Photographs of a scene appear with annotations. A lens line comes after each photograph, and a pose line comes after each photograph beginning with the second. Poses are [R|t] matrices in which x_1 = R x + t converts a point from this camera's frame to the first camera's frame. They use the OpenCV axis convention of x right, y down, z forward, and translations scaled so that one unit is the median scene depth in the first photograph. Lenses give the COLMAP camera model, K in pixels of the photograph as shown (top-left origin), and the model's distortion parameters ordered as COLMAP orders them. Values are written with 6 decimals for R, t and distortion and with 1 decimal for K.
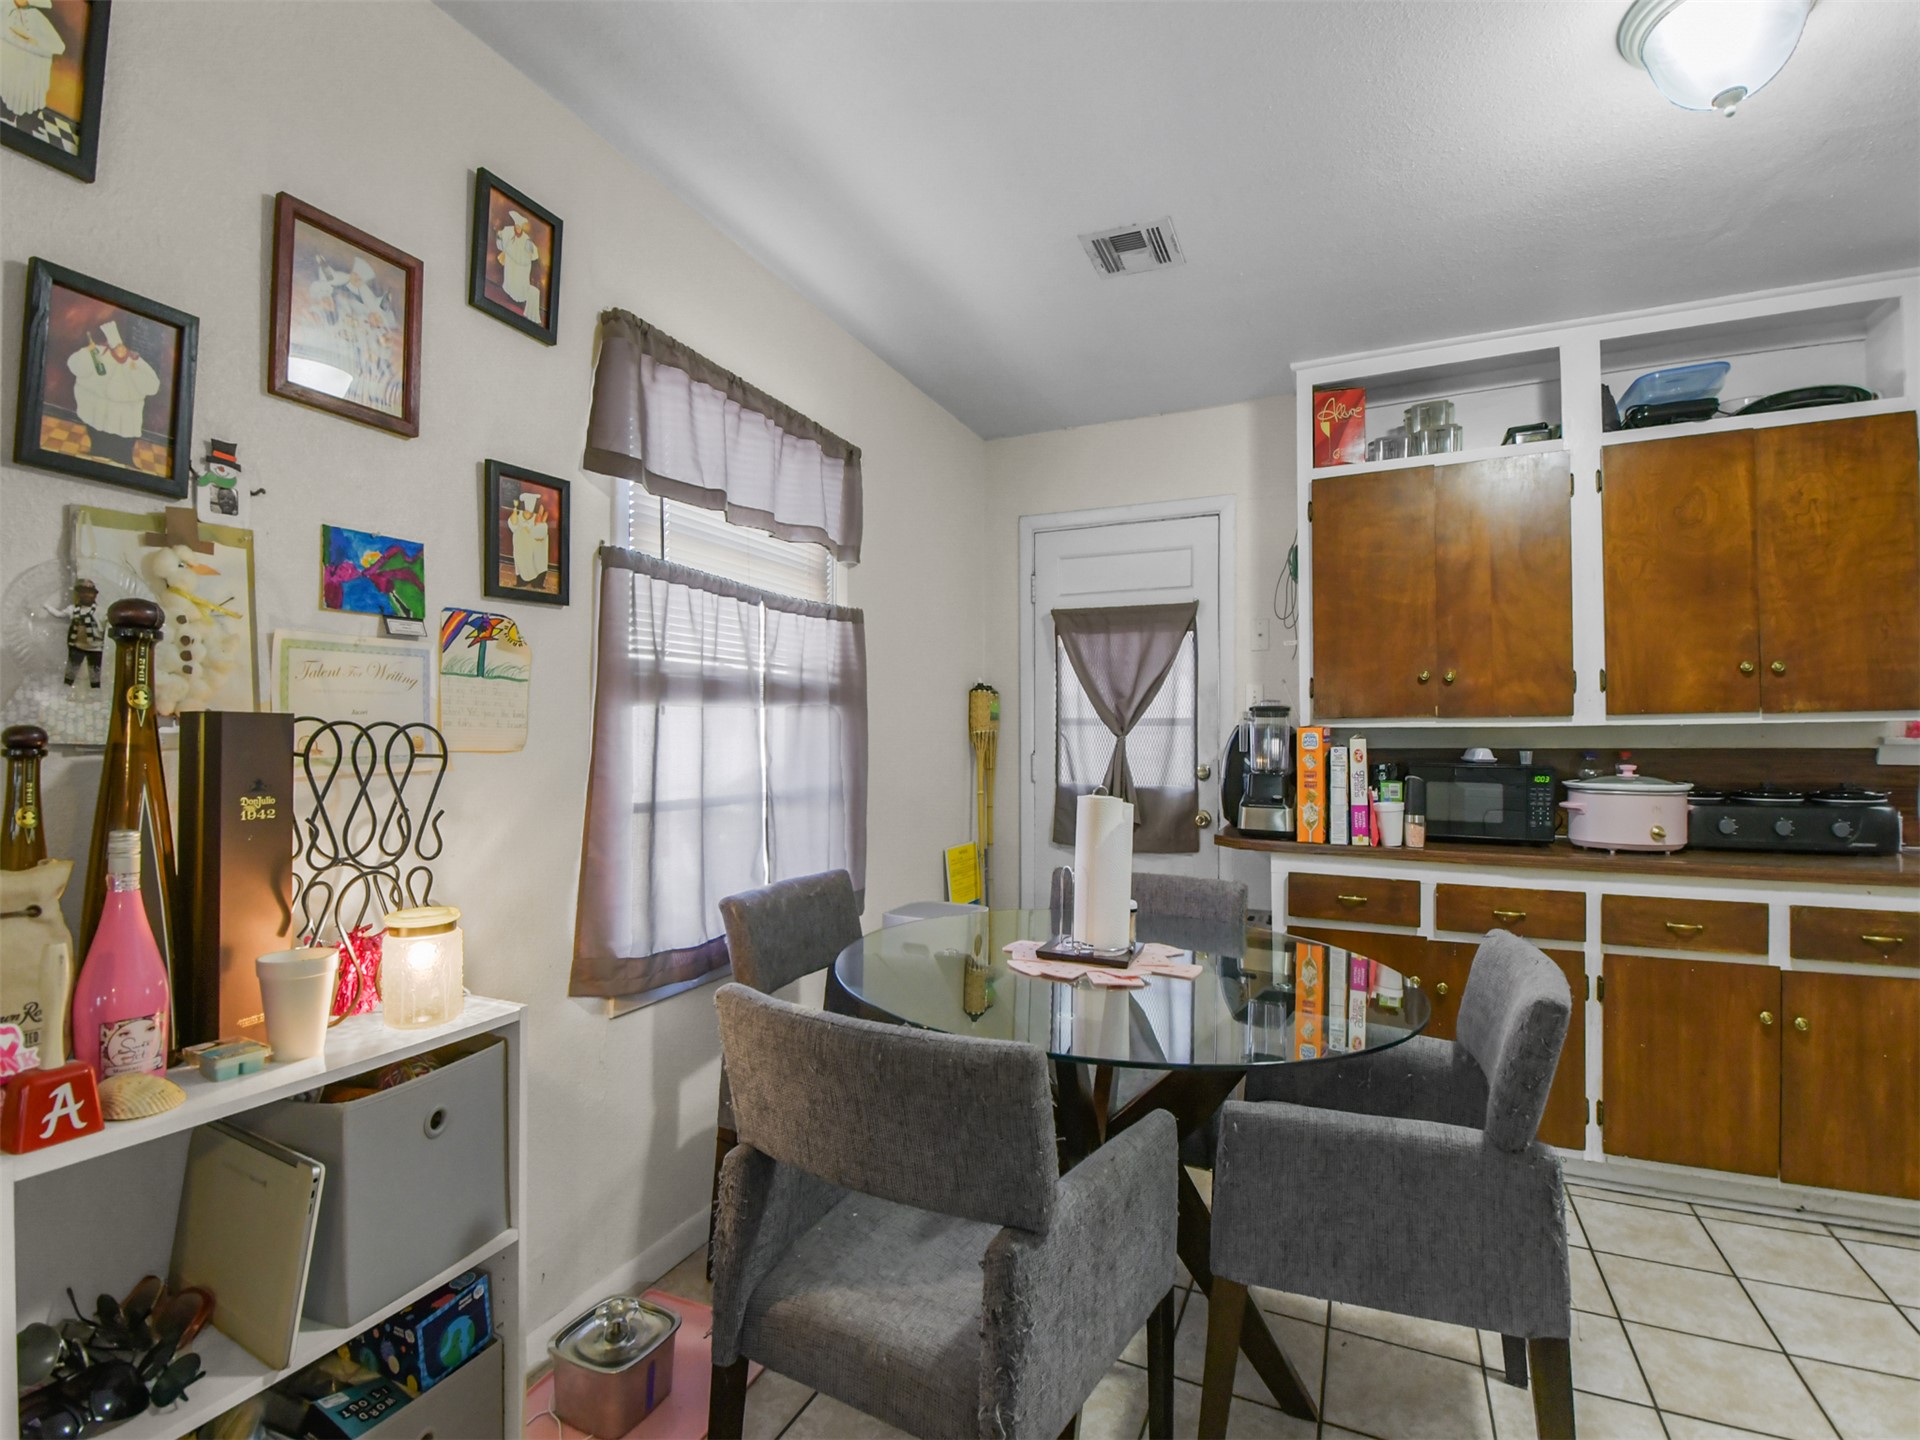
lens RADIAL K [[857.7, 0, 957.4], [0, 857.7, 733.6], [0, 0, 1]] dist [0.023858, -0.025573]
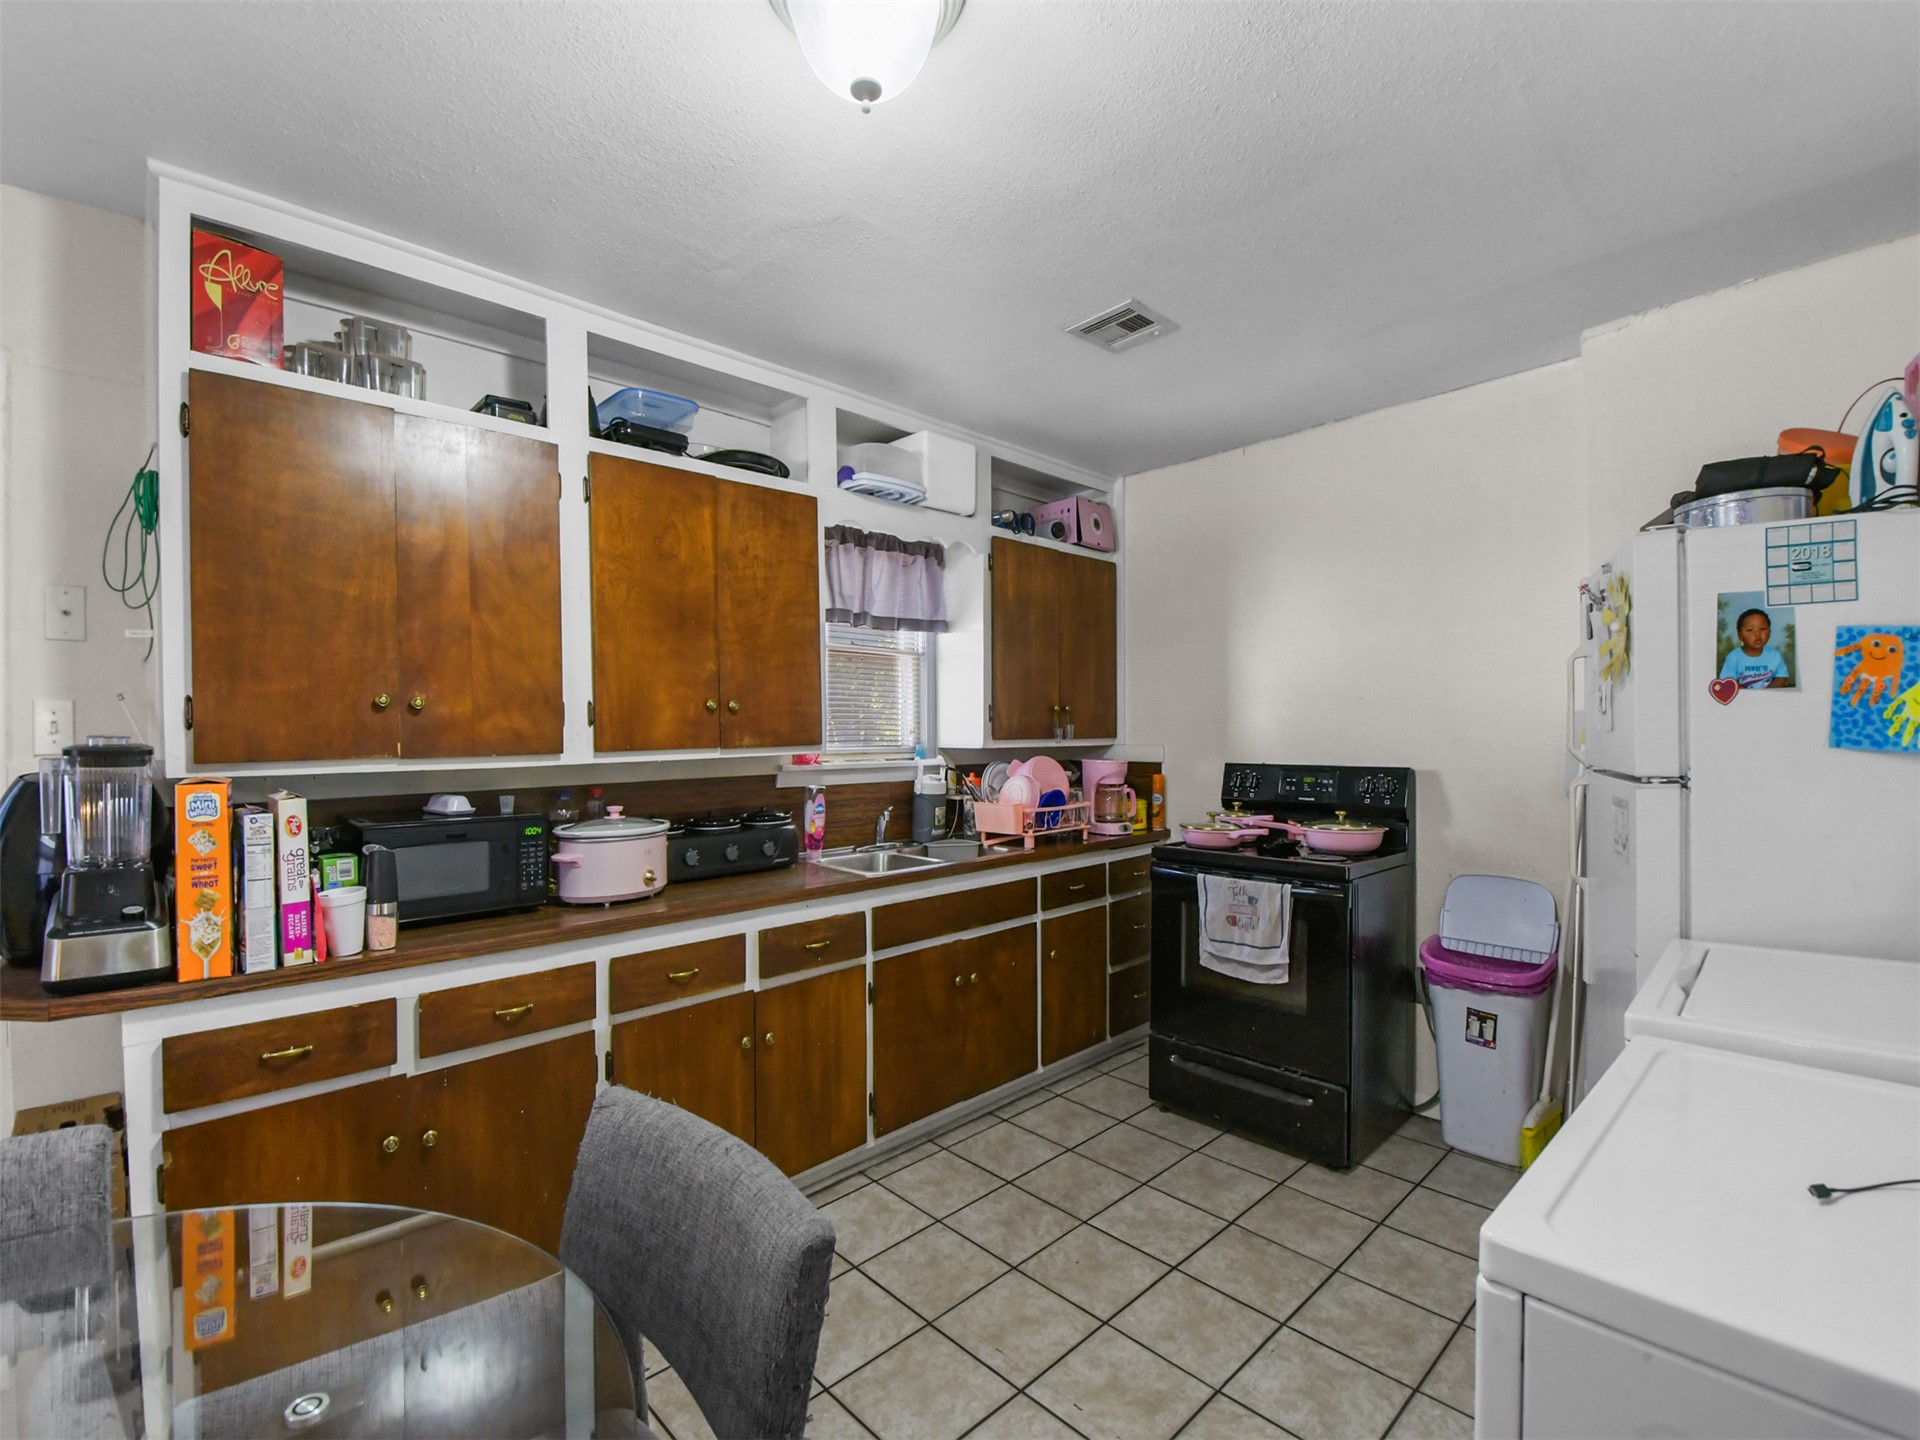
lens RADIAL K [[857.7, 0, 957.4], [0, 857.7, 733.6], [0, 0, 1]] dist [0.023858, -0.025573]
pose [[0.360841, -0.007086, 0.932600, 0.050419], [0.008838, 0.999952, 0.004178, -0.040958], [-0.932585, 0.006735, 0.360887, 0.318411]]
